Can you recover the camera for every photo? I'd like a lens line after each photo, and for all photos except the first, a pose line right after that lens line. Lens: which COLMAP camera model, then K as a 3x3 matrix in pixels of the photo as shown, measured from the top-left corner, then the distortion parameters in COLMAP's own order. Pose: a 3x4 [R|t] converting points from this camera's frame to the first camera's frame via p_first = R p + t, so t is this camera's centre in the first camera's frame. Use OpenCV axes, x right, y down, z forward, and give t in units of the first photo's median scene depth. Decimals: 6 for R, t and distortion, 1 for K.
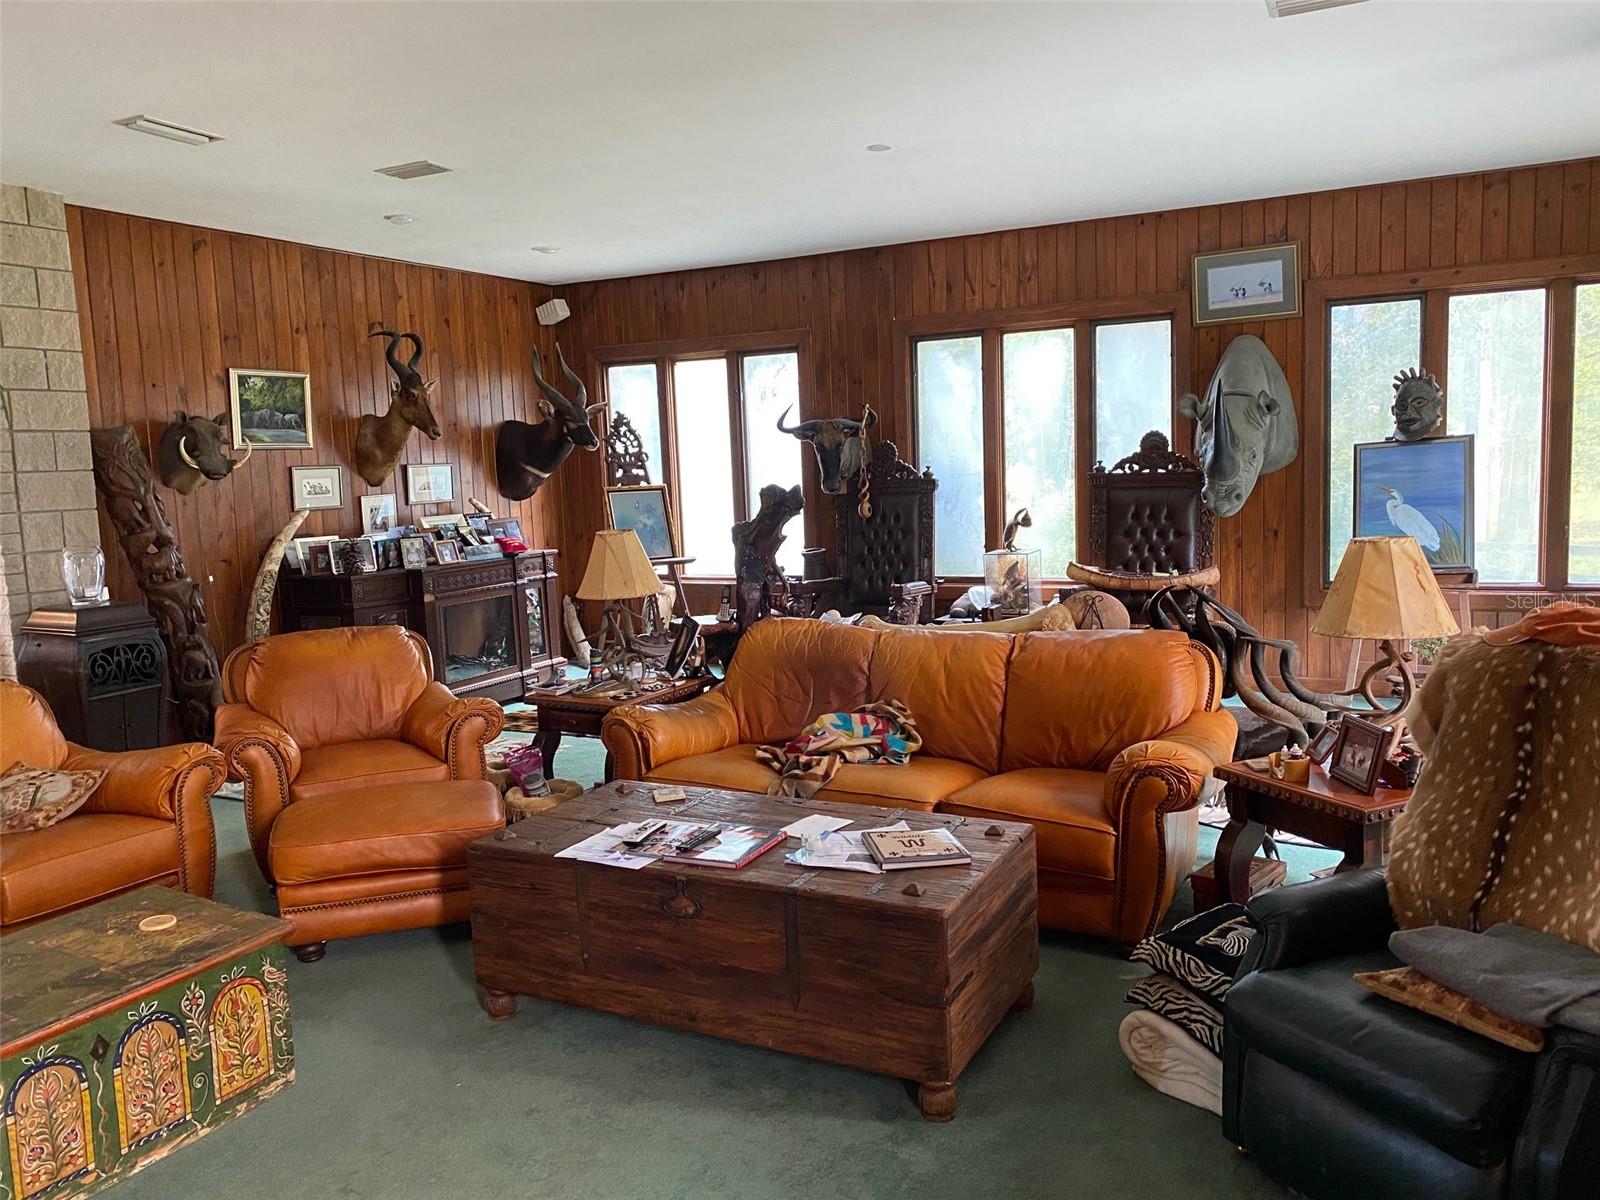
lens RADIAL K [[1222.2, 0, 800.1], [0, 1222.2, 597.7], [0, 0, 1]] dist [0.043308, 0.002374]
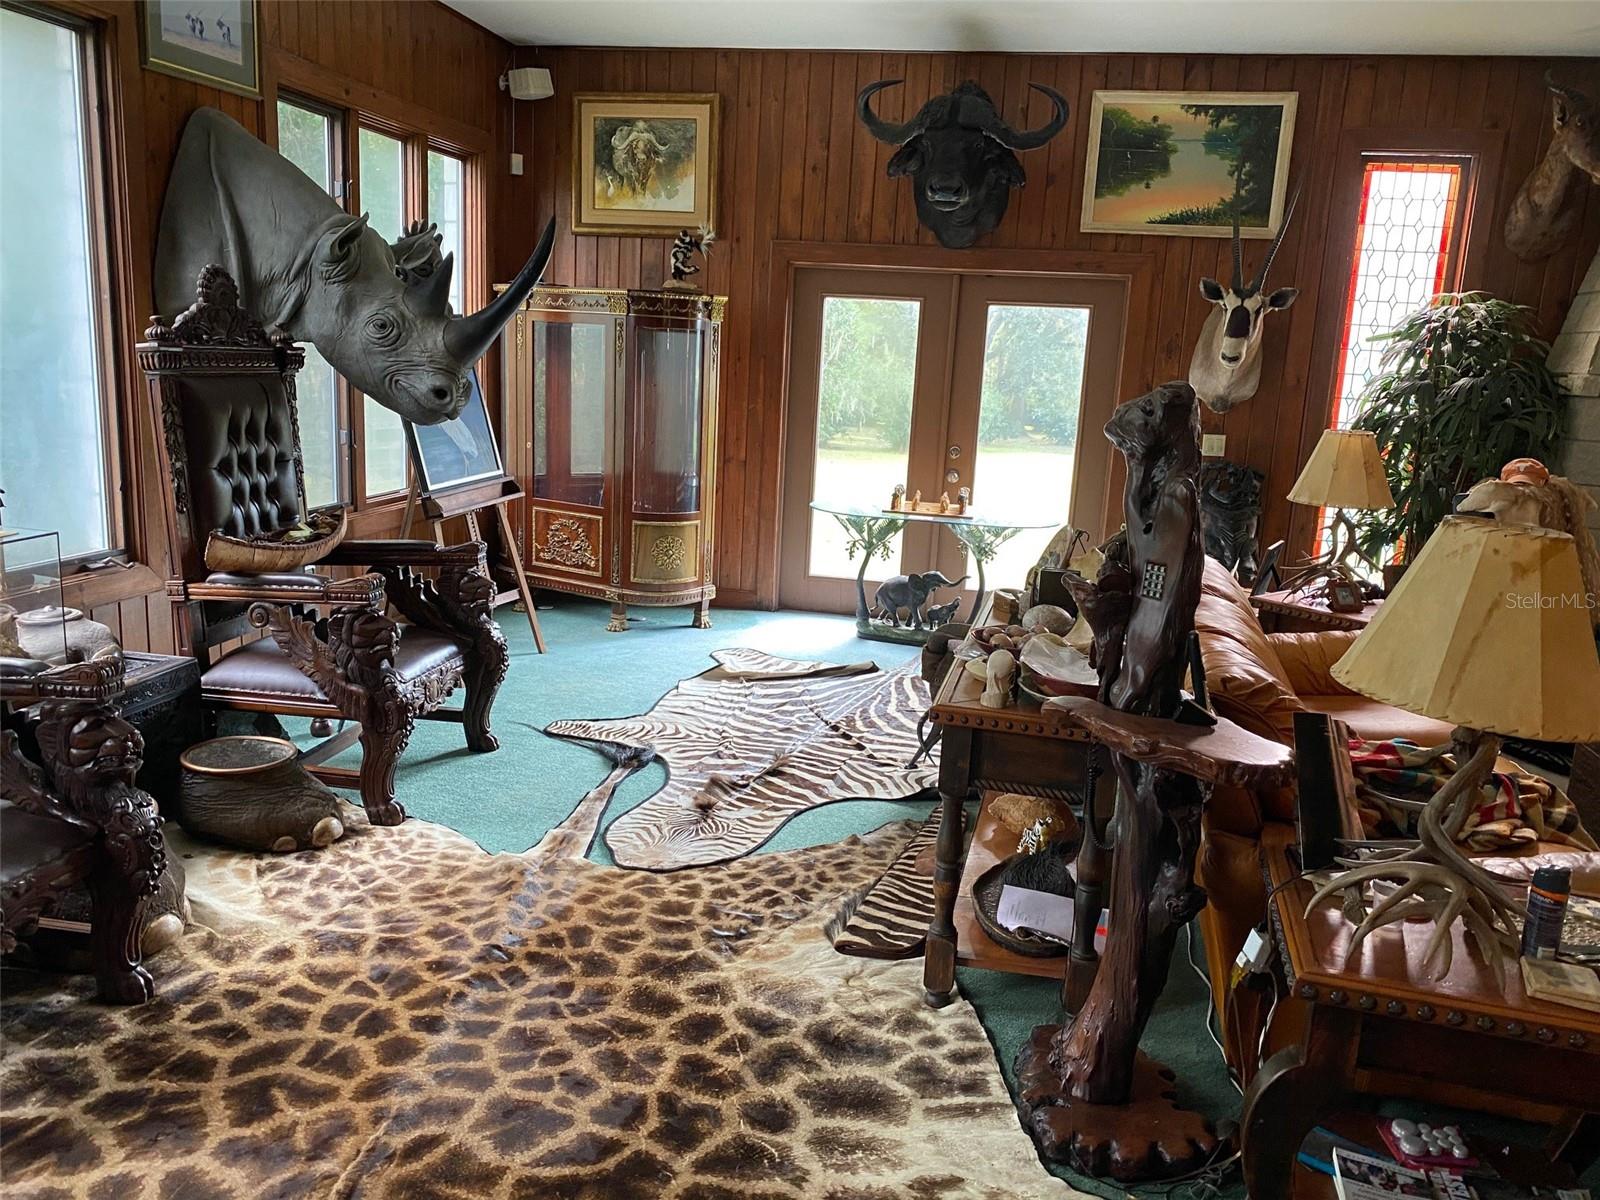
lens RADIAL K [[1246.8, 0, 799.2], [0, 1246.8, 595.9], [0, 0, 1]] dist [0.027425, -0.006540]
pose [[-0.309228, -0.171218, 0.935448, -0.670588], [0.071158, 0.976735, 0.202298, -0.193739], [-0.948322, 0.129120, -0.289850, 2.022197]]
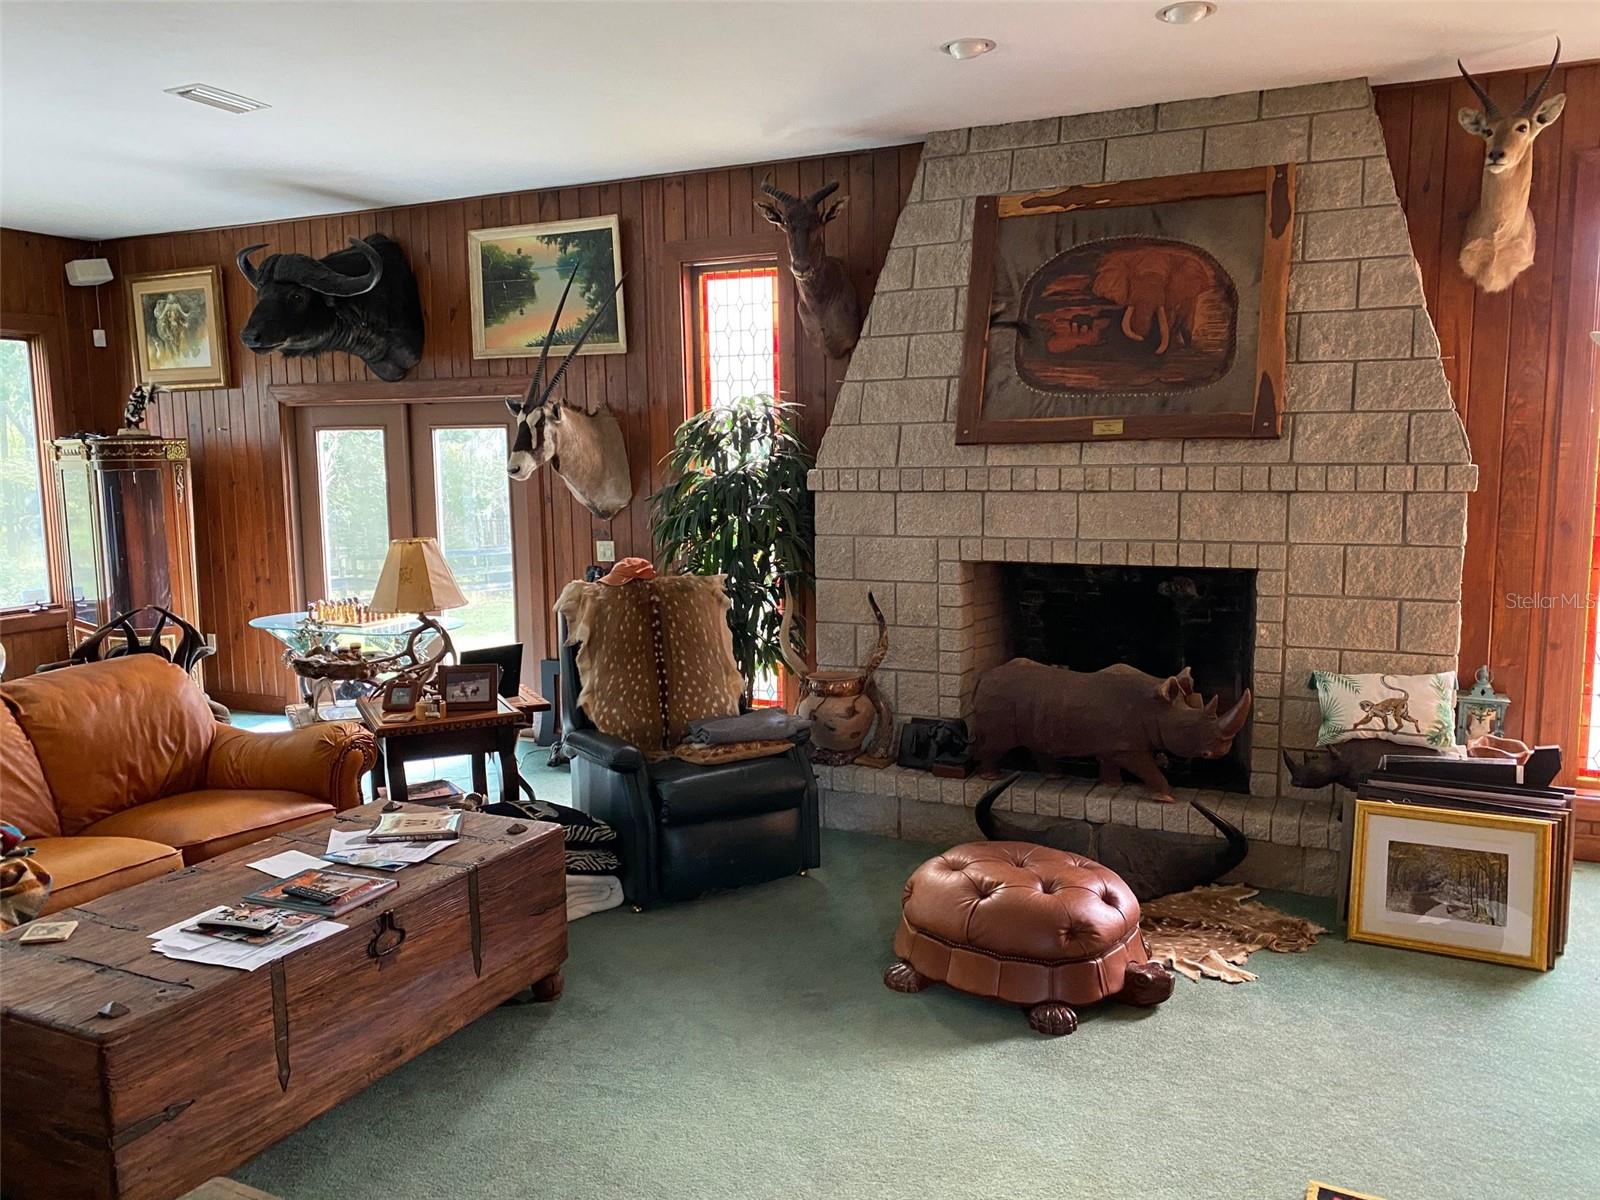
lens RADIAL K [[1246.8, 0, 798.2], [0, 1246.8, 607.2], [0, 0, 1]] dist [0.027425, -0.006540]
pose [[-0.026264, -0.092083, 0.995405, -0.987691], [0.127620, 0.987292, 0.094700, -0.053425], [-0.991475, 0.129521, -0.014178, 0.624450]]
